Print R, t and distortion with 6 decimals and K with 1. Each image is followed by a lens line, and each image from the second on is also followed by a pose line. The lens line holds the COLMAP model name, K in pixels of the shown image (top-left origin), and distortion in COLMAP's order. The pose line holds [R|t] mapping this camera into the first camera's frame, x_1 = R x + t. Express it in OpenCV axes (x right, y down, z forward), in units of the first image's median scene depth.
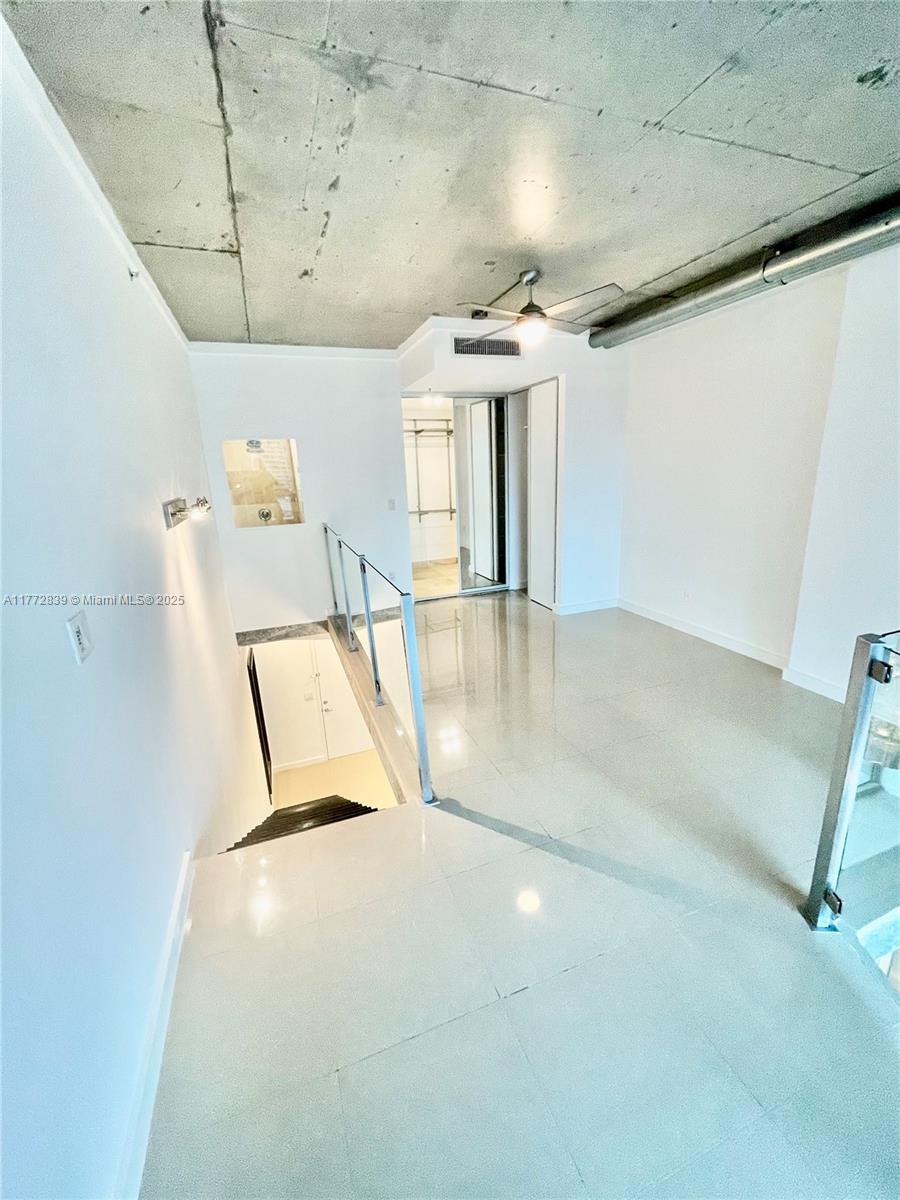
lens RADIAL K [[487.8, 0, 450.4], [0, 487.8, 595.7], [0, 0, 1]] dist [-0.001763, -0.000139]
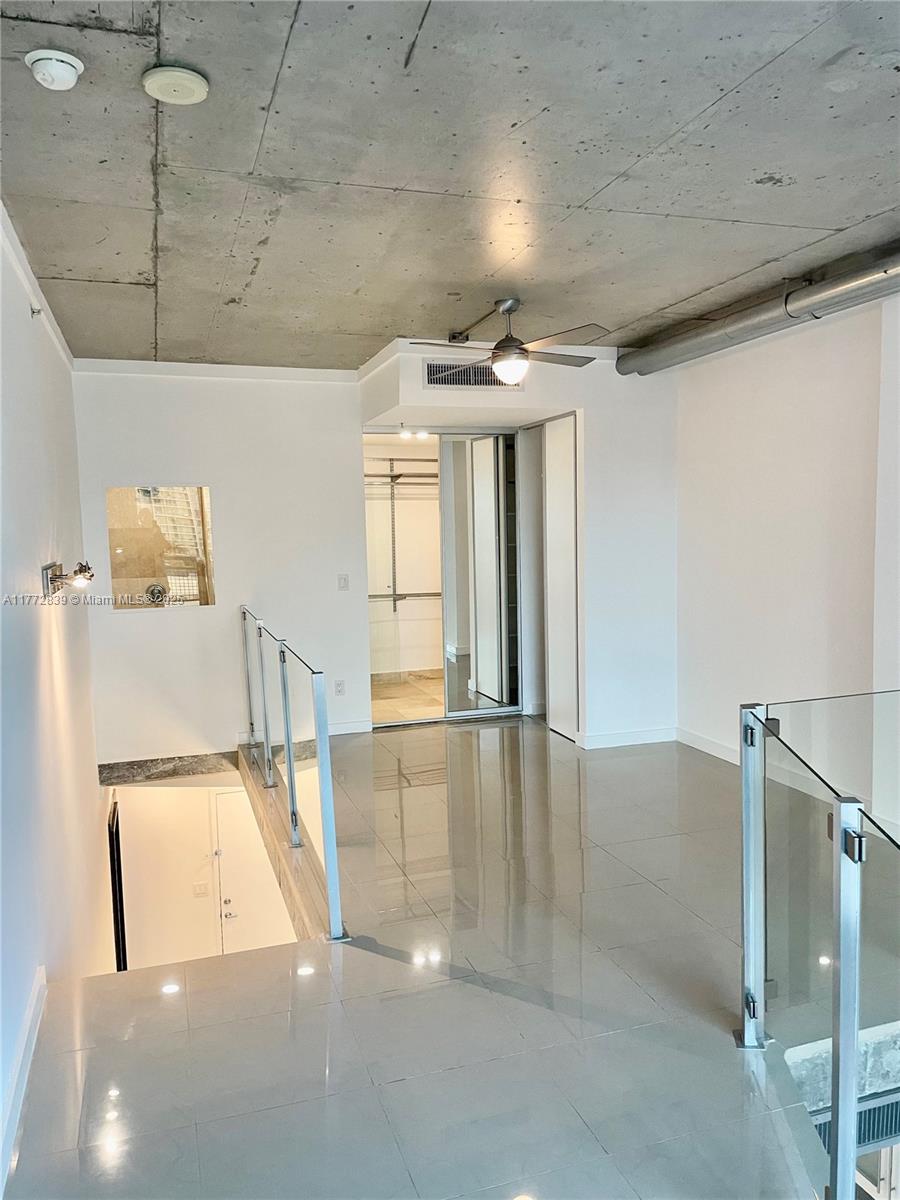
lens RADIAL K [[904.4, 0, 456.2], [0, 904.4, 608.0], [0, 0, 1]] dist [0.094531, -0.119977]
pose [[0.999205, 0.021775, -0.033380, 0.093745], [-0.027039, 0.985688, -0.166396, 0.066047], [0.029280, 0.167166, 0.985494, -0.280096]]
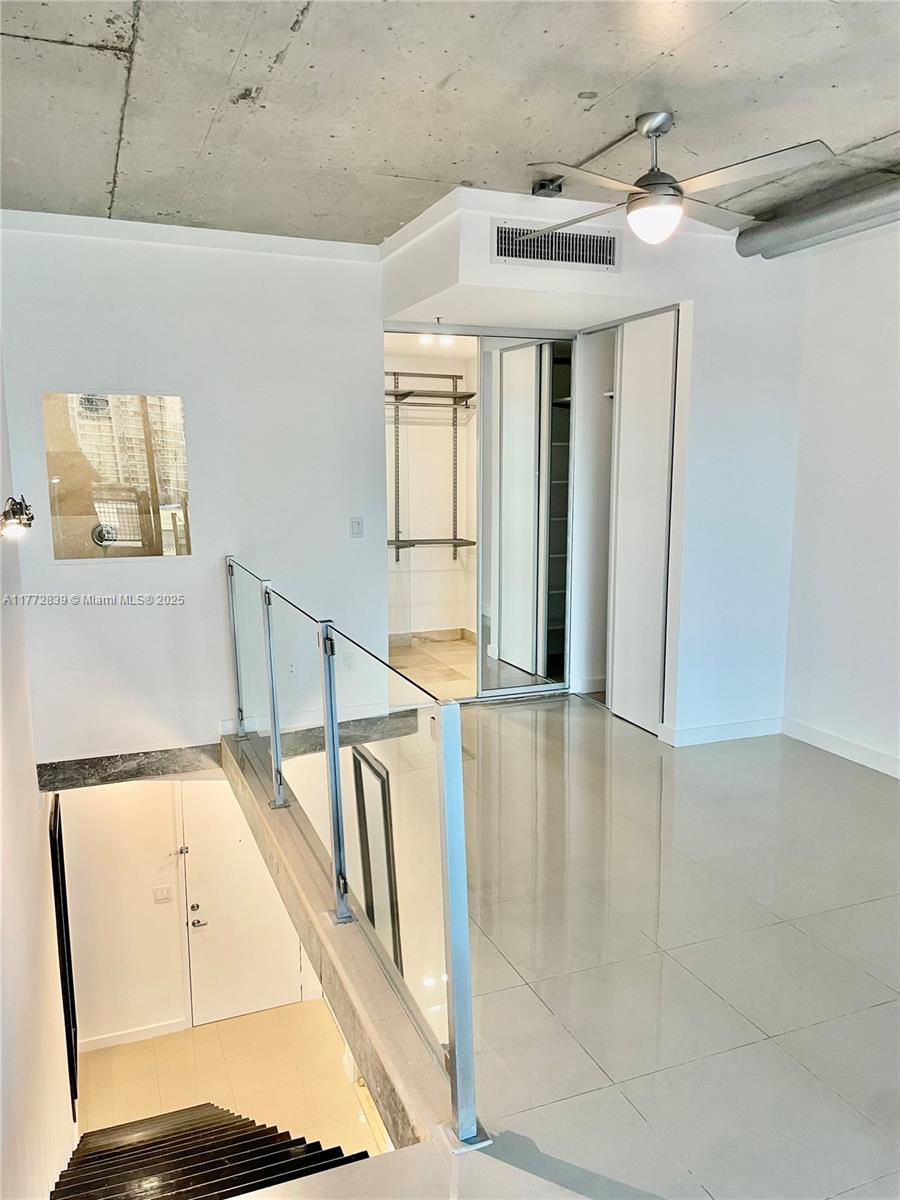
lens RADIAL K [[907.2, 0, 450.7], [0, 907.2, 604.5], [0, 0, 1]] dist [0.094986, -0.125829]
pose [[0.998917, 0.033776, 0.031986, -0.053882], [-0.030271, 0.994080, -0.104344, -0.001989], [-0.035321, 0.103263, 0.994027, 0.023633]]
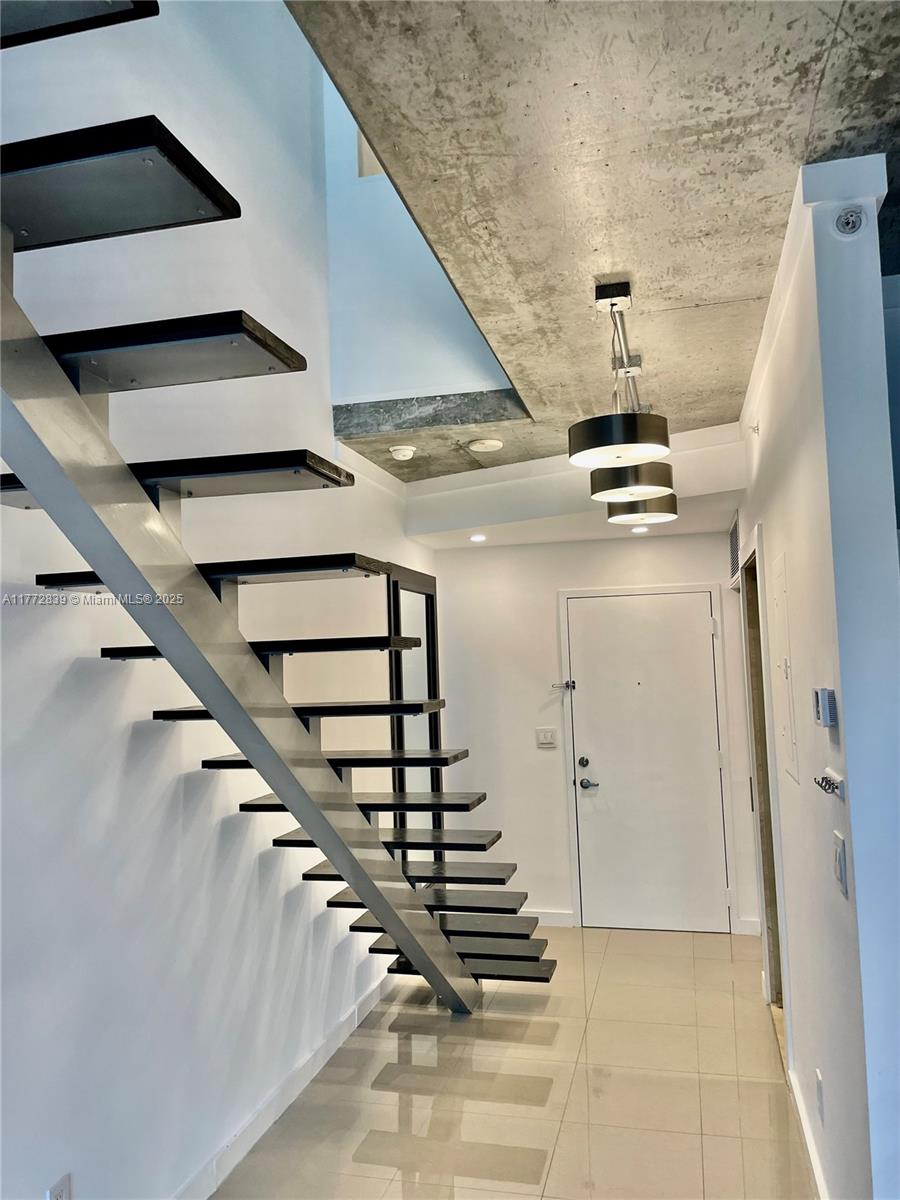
lens RADIAL K [[908.6, 0, 443.9], [0, 908.6, 610.3], [0, 0, 1]] dist [0.090208, -0.124582]
pose [[0.820895, -0.014169, -0.570903, 0.136865], [-0.156739, 0.955712, -0.249092, 0.495507], [0.549148, 0.293961, 0.782319, 0.492458]]
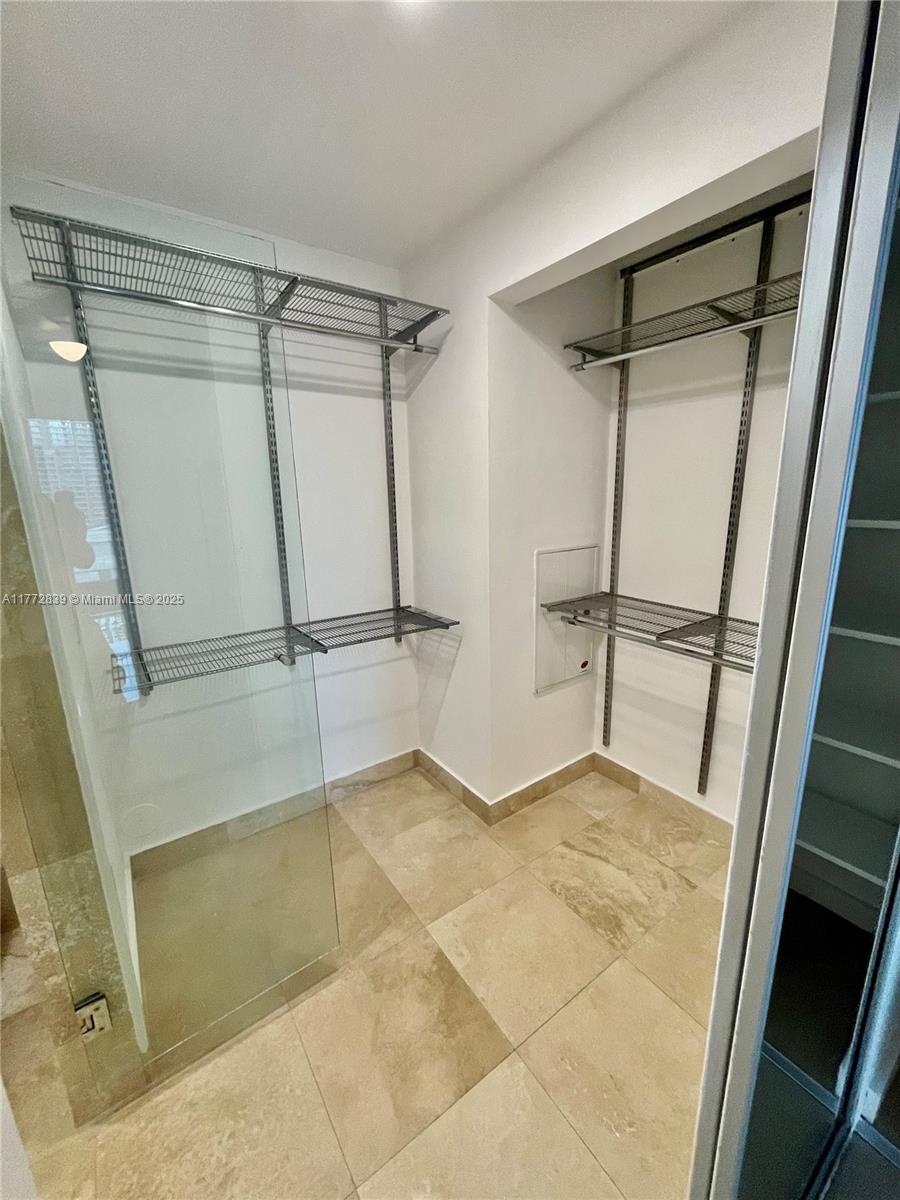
lens RADIAL K [[489.4, 0, 469.6], [0, 489.4, 600.4], [0, 0, 1]] dist [-0.000974, -0.000364]
pose [[0.959198, -0.036316, 0.280394, -0.065726], [0.048520, 0.998148, -0.036703, -0.270846], [-0.278542, 0.048810, 0.959183, 1.117033]]
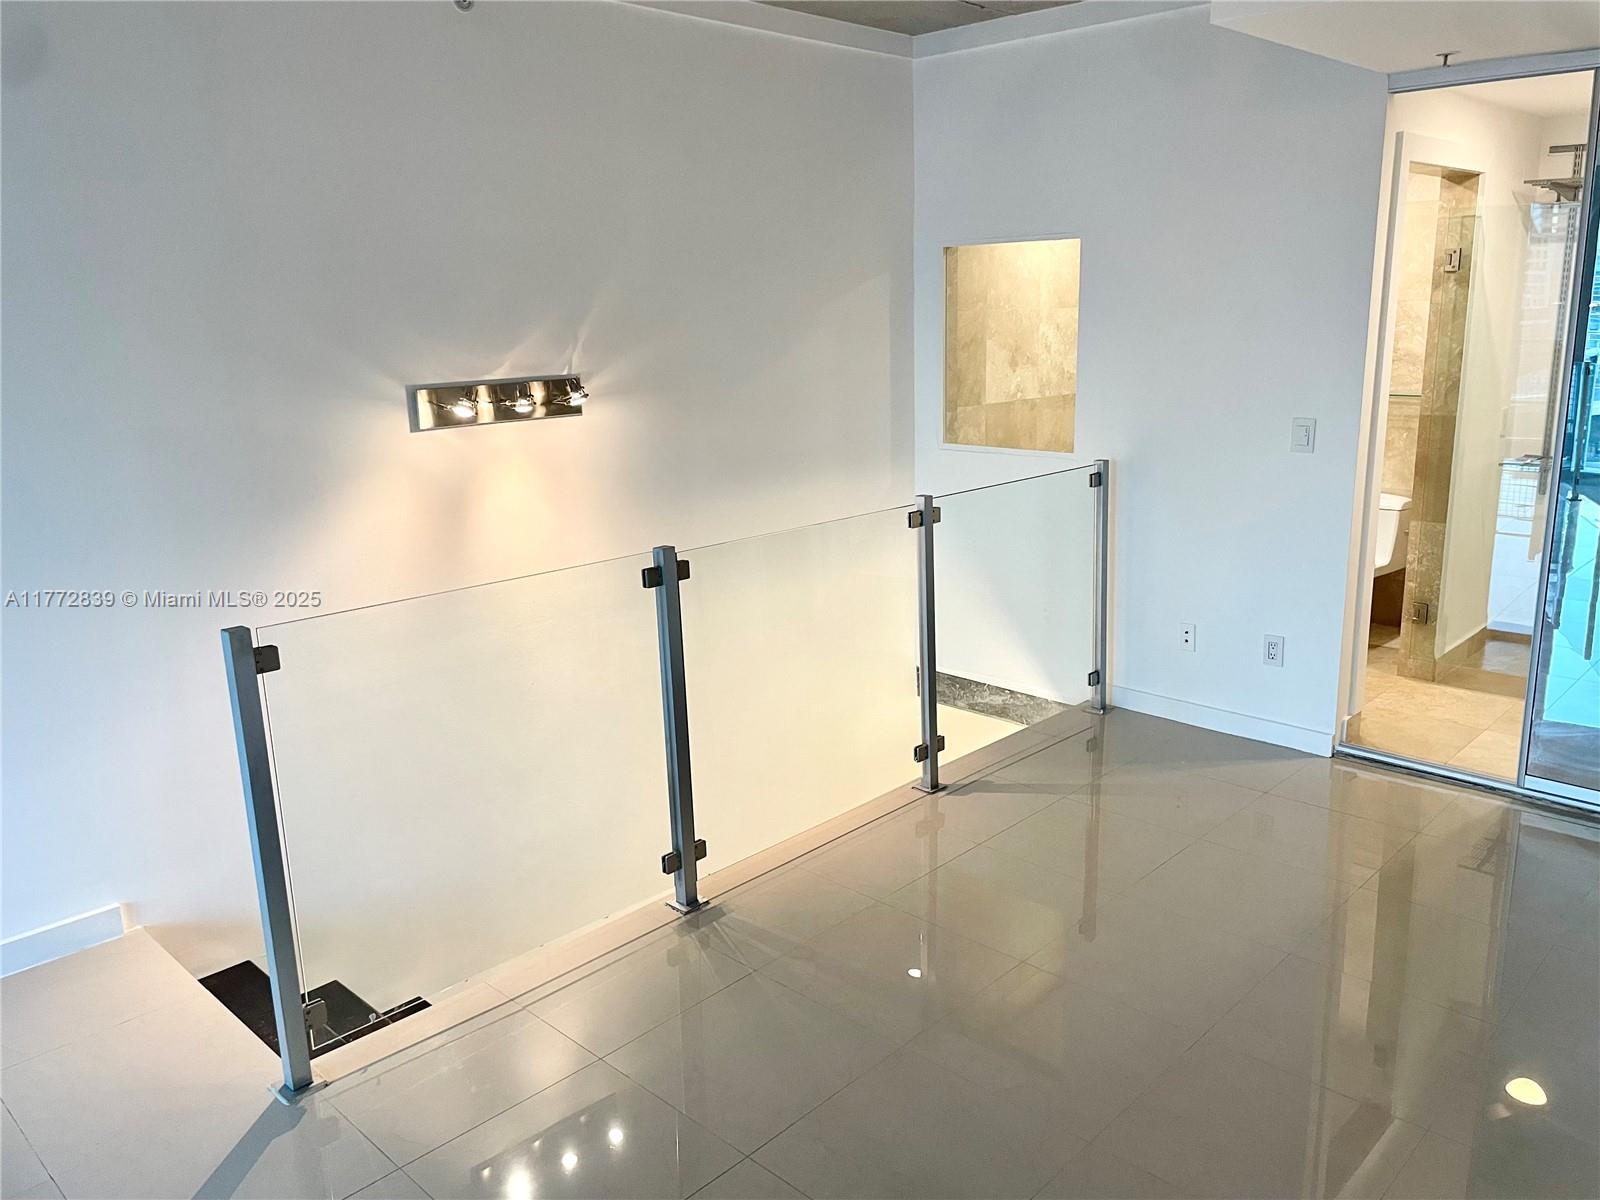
lens RADIAL K [[1211.4, 0, 821.9], [0, 1211.4, 586.5], [0, 0, 1]] dist [0.090208, -0.124582]
pose [[0.438928, 0.237303, -0.866620, 0.531823], [-0.231457, 0.961806, 0.146138, -0.154478], [0.868199, 0.136441, 0.477089, 0.406085]]
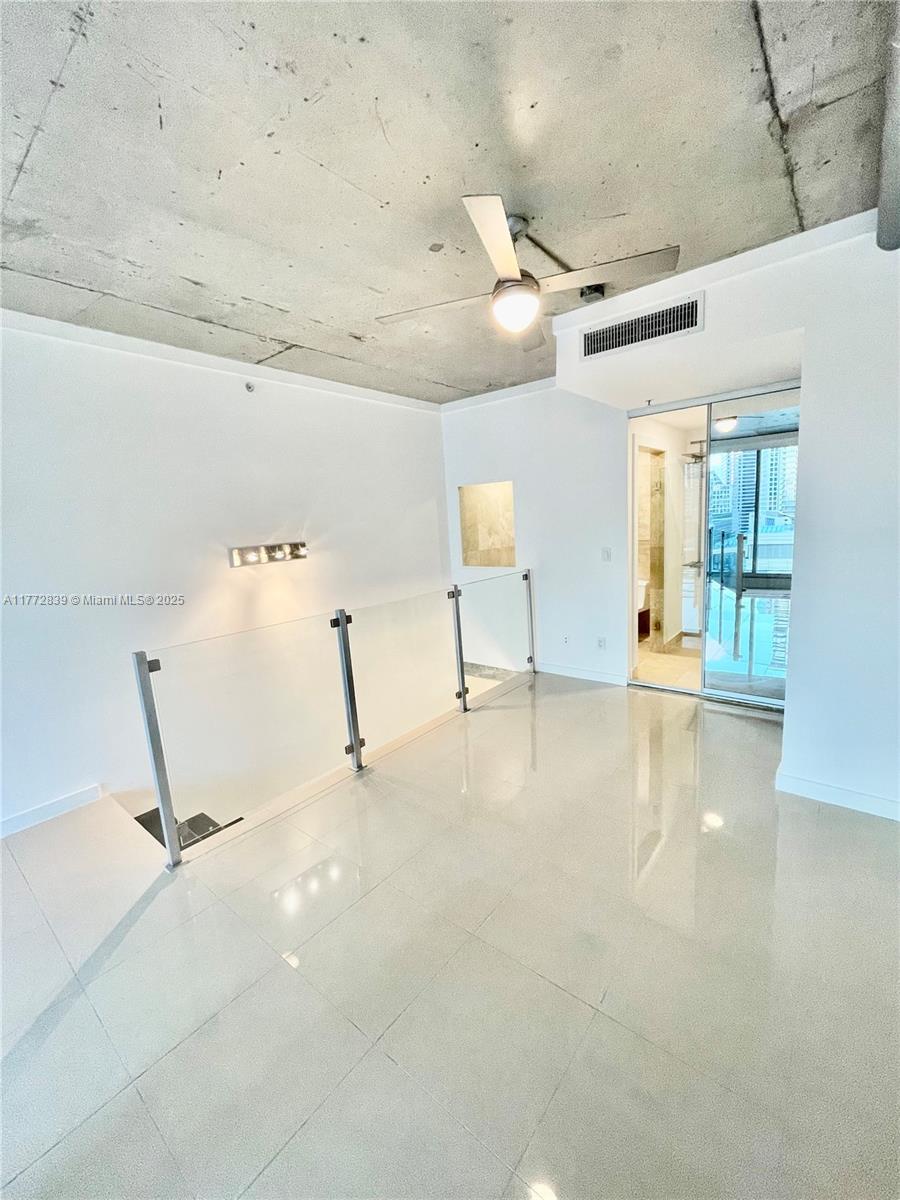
lens RADIAL K [[487.1, 0, 454.4], [0, 487.1, 598.7], [0, 0, 1]] dist [-0.000831, -0.000233]
pose [[0.506008, 0.149420, -0.849488, 0.501756], [-0.188349, 0.980254, 0.060228, -0.134629], [0.841713, 0.129524, 0.524160, 0.445458]]
